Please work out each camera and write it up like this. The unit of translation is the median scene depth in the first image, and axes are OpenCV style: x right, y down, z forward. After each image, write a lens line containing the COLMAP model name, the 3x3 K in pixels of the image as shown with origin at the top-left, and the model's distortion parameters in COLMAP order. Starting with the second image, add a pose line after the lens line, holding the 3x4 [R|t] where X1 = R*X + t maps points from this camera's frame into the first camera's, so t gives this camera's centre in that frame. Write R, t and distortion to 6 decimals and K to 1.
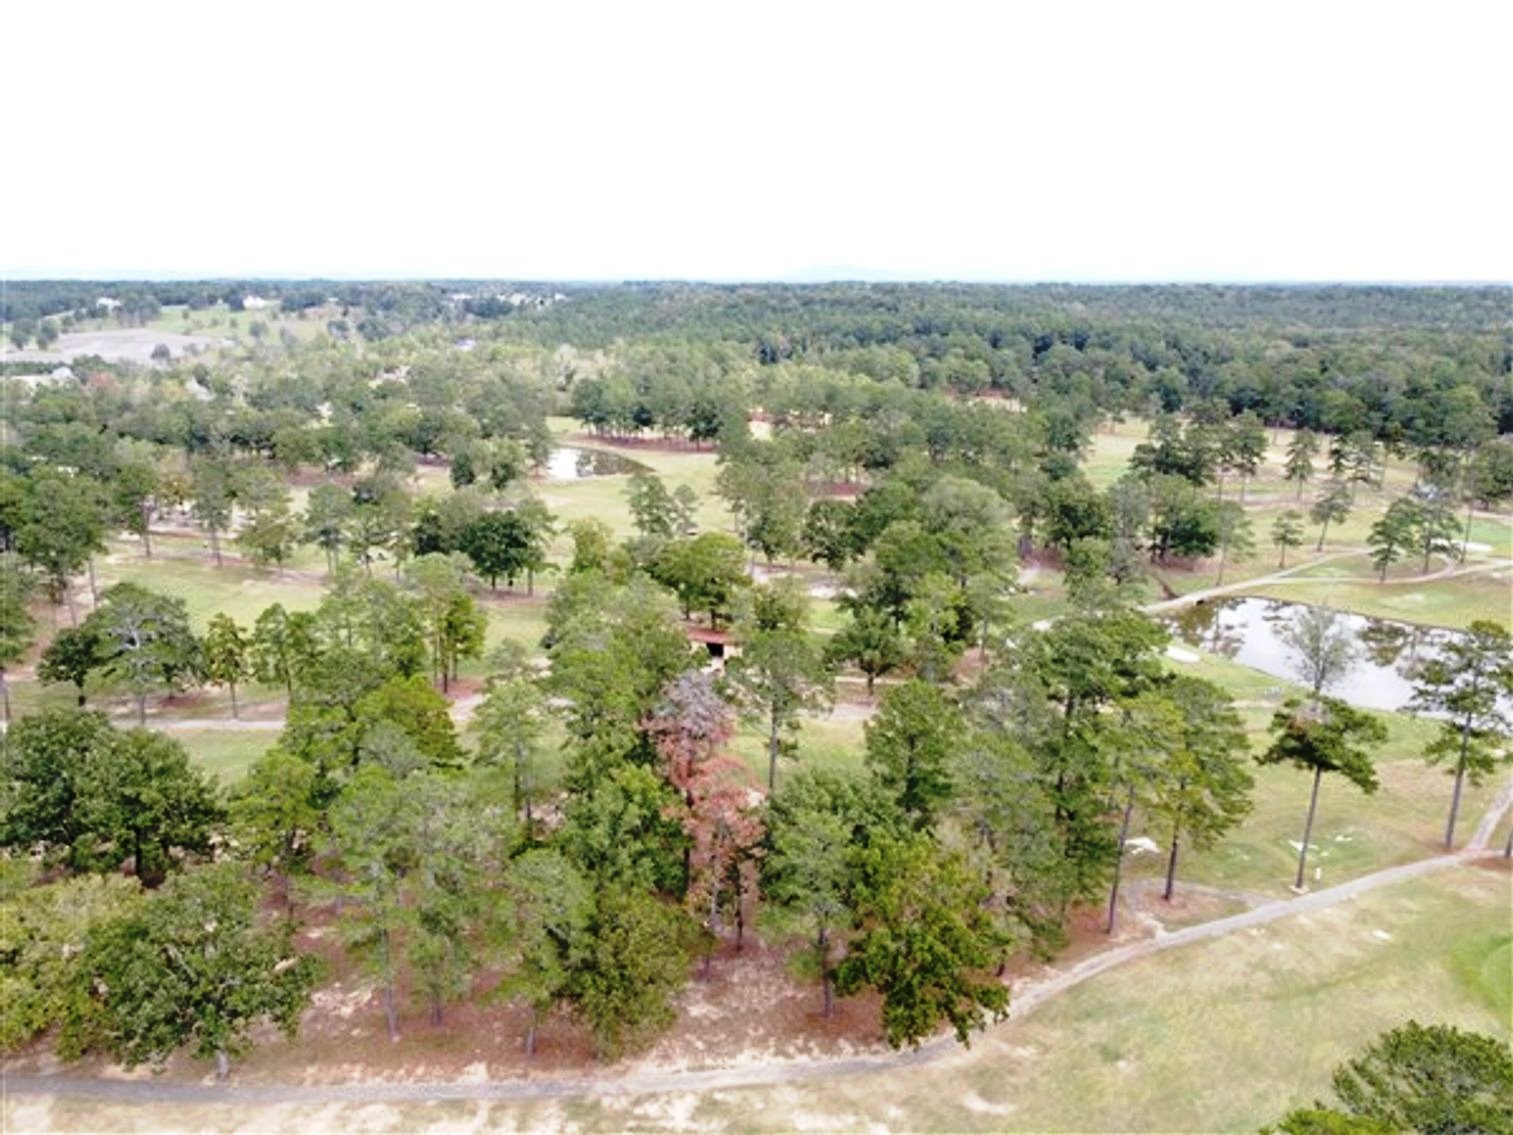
lens RADIAL K [[1143.7, 0, 749.4], [0, 1143.7, 559.9], [0, 0, 1]] dist [0.002289, -0.011290]
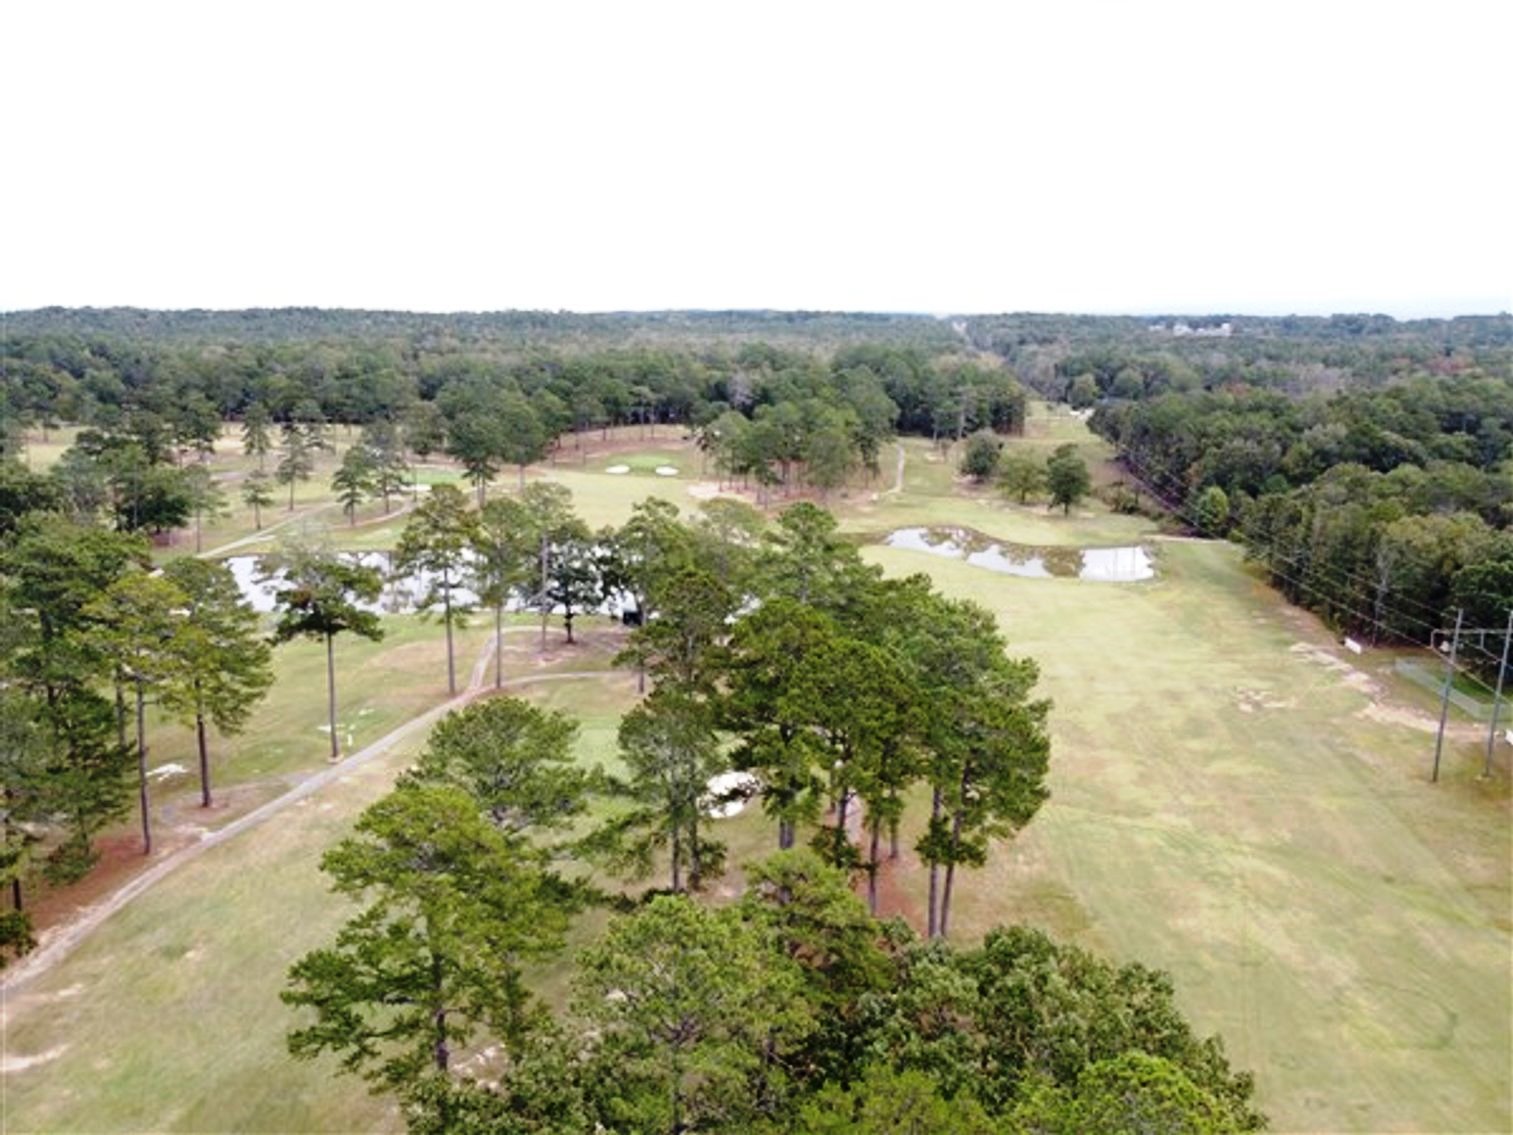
lens RADIAL K [[1143.7, 0, 747.8], [0, 1143.7, 561.0], [0, 0, 1]] dist [0.002289, -0.011290]
pose [[0.653082, -0.163714, 0.739379, -0.000010], [0.185646, 0.981172, 0.053274, 0.062752], [-0.734179, 0.102471, 0.671178, 0.017675]]
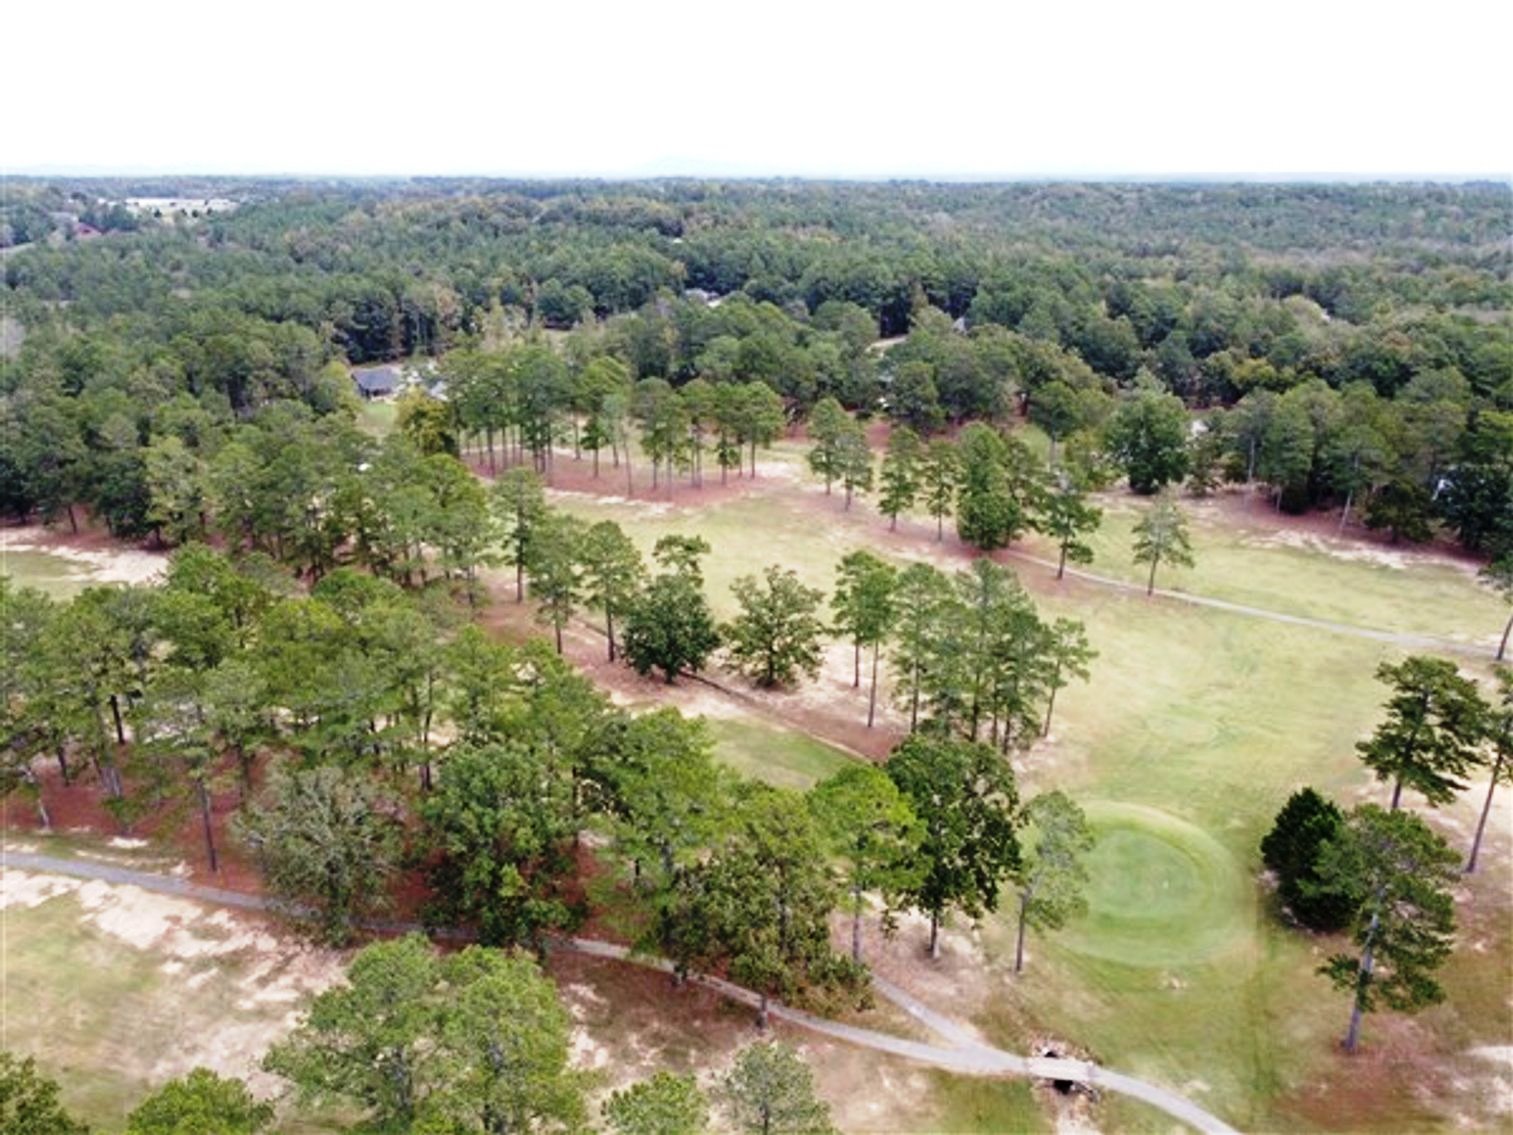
lens RADIAL K [[1143.7, 0, 755.3], [0, 1143.7, 566.2], [0, 0, 1]] dist [0.002289, -0.011290]
pose [[0.991860, -0.045311, 0.119003, 0.282546], [0.034345, 0.995108, 0.092631, -0.287004], [-0.122618, -0.087789, 0.988564, 1.082690]]
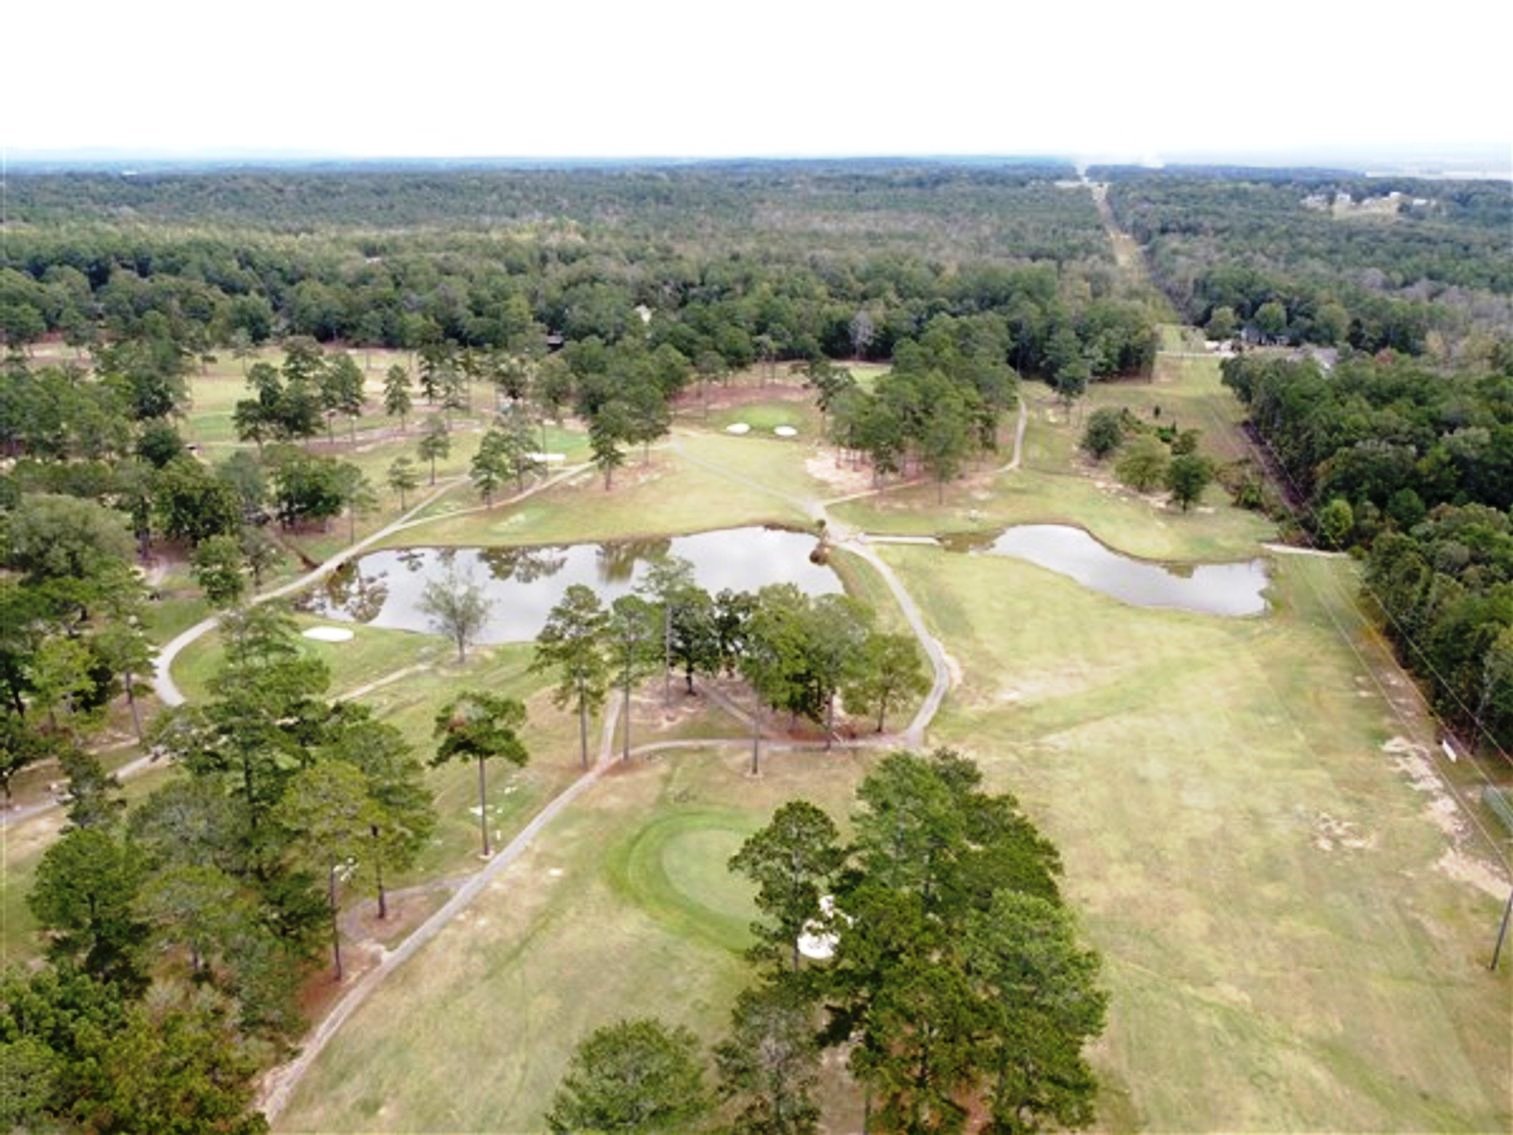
lens RADIAL K [[1143.7, 0, 747.1], [0, 1143.7, 560.1], [0, 0, 1]] dist [0.002289, -0.011290]
pose [[0.730012, -0.233642, 0.642256, -0.000299], [0.168377, 0.972268, 0.162311, -0.070484], [-0.662368, -0.010348, 0.749107, -0.018383]]
